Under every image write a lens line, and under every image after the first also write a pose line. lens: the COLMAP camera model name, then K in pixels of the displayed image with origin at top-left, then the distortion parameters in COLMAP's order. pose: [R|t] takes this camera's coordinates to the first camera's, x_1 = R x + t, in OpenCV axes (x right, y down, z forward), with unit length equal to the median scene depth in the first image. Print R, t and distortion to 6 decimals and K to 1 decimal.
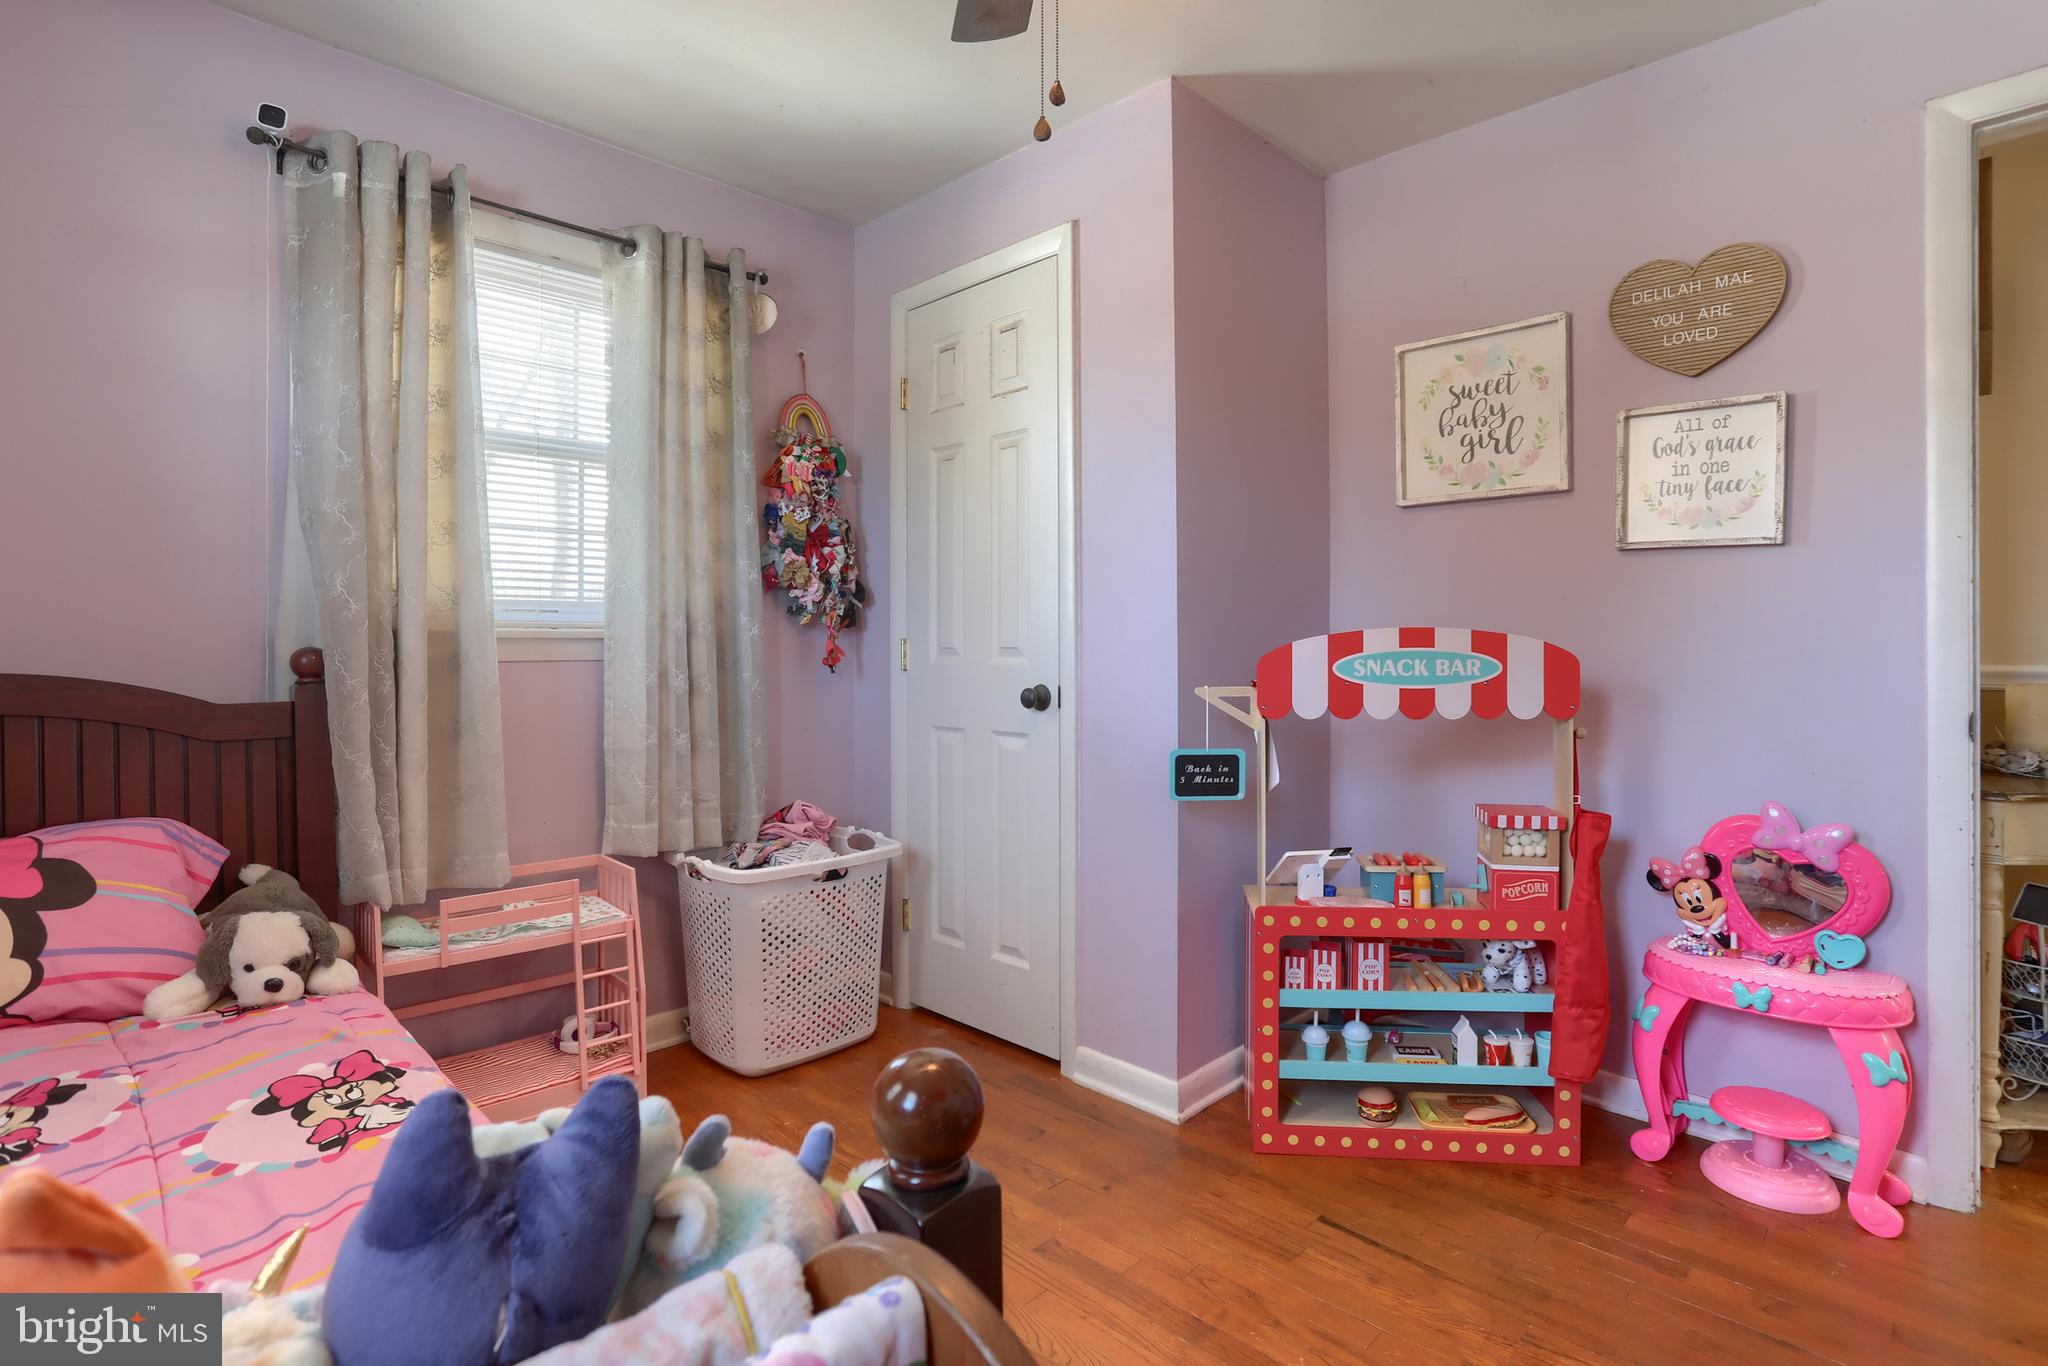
lens RADIAL K [[1007.9, 0, 1019.7], [0, 1007.9, 658.8], [0, 0, 1]] dist [-0.061782, 0.031898]
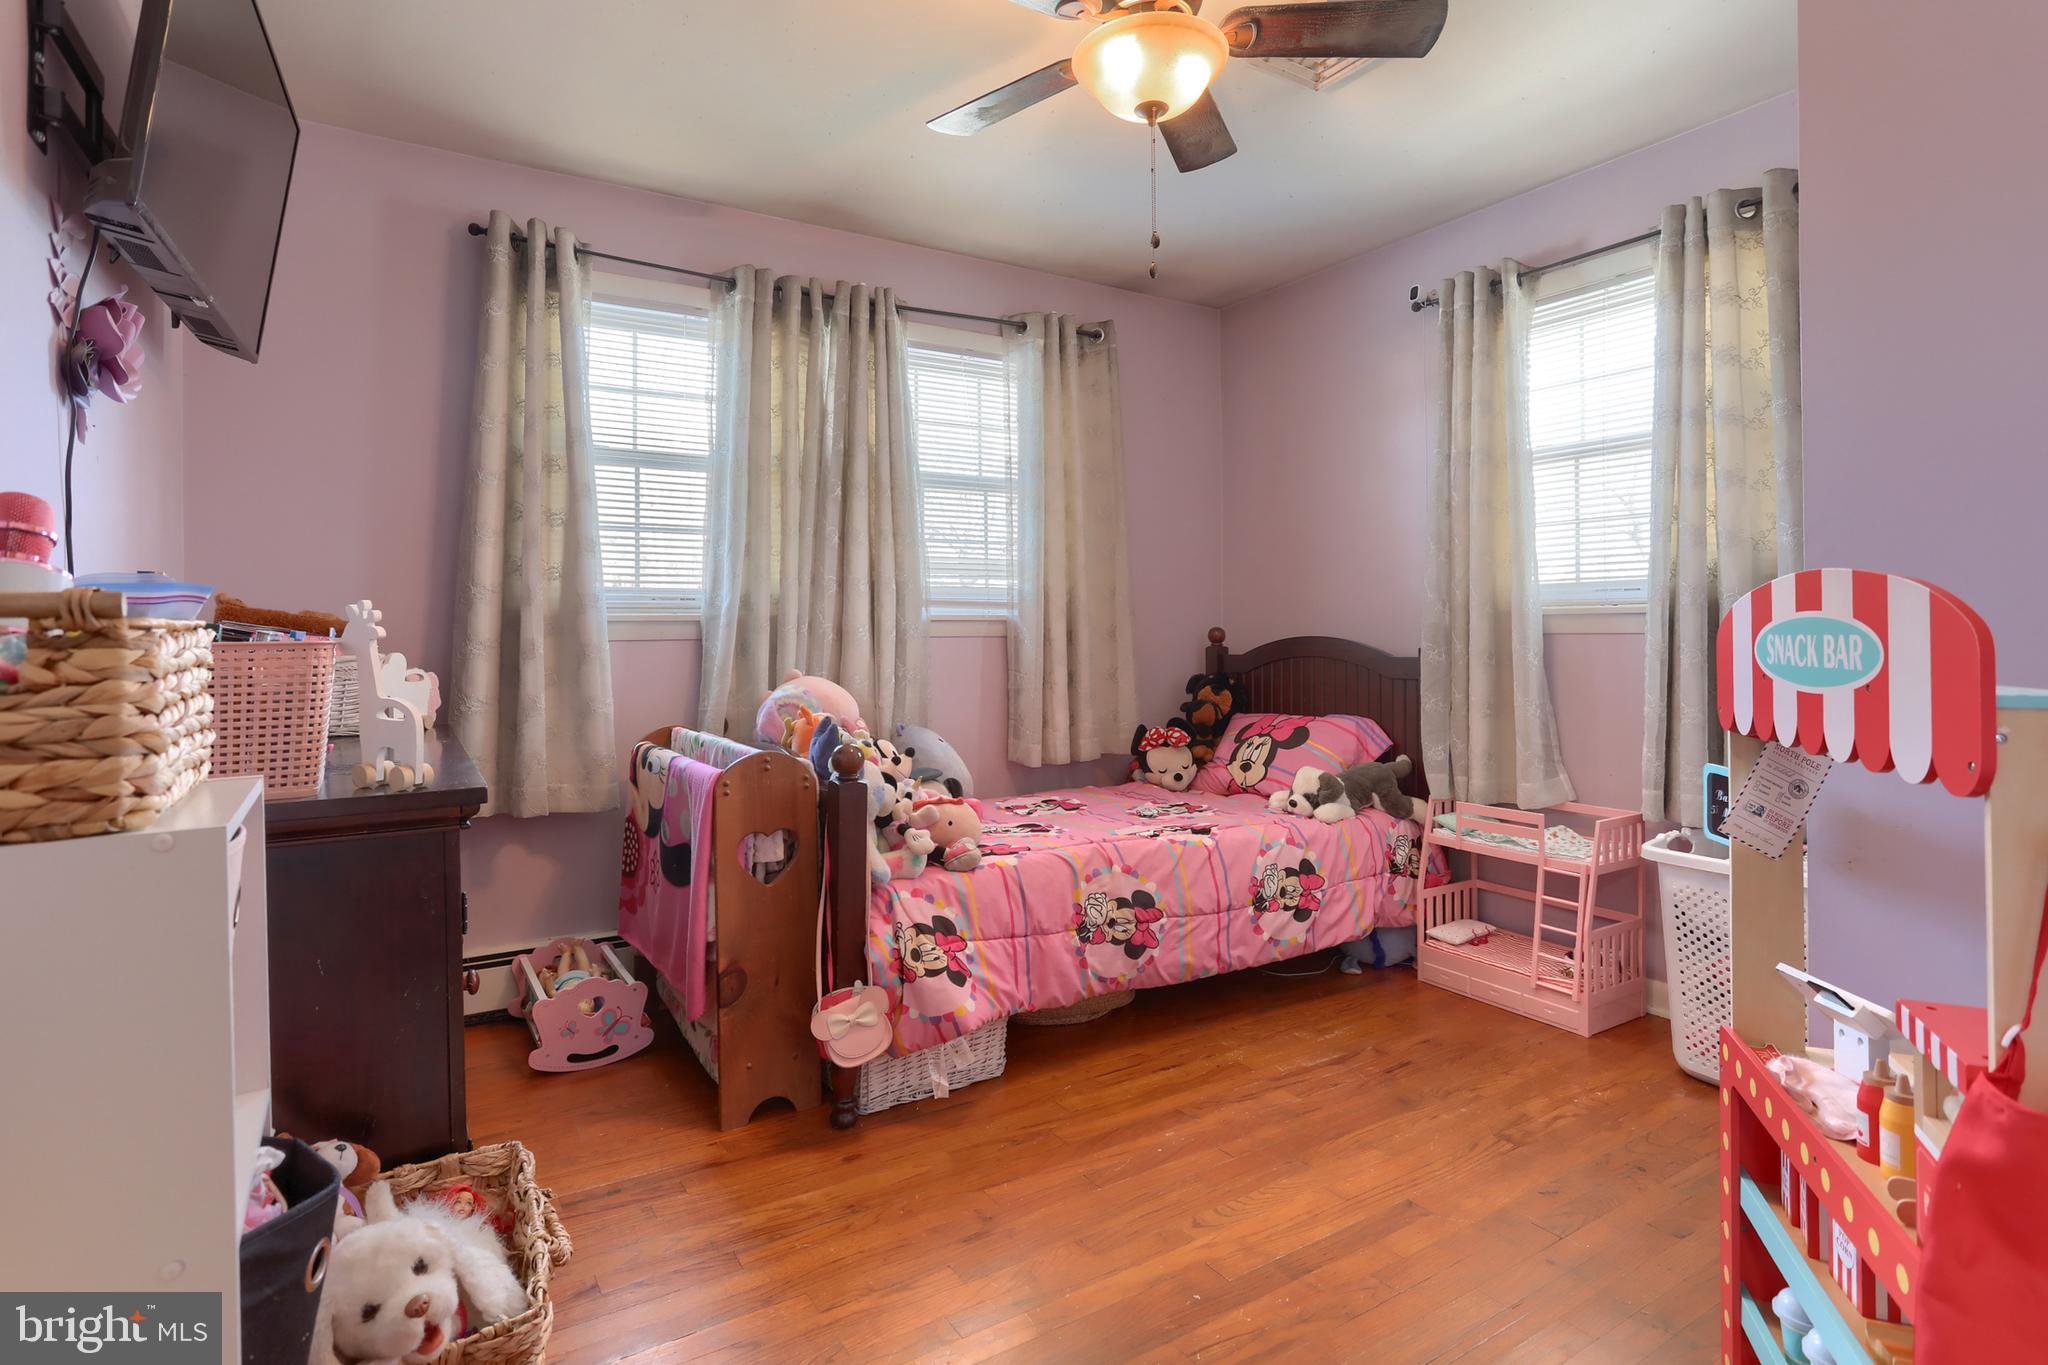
lens RADIAL K [[1007.9, 0, 1019.7], [0, 1007.9, 658.3], [0, 0, 1]] dist [-0.061782, 0.031898]
pose [[-0.238902, 0.027812, -0.970645, 0.883790], [-0.004586, 0.999546, 0.029769, -0.000158], [0.971033, 0.011563, -0.238666, 0.681806]]
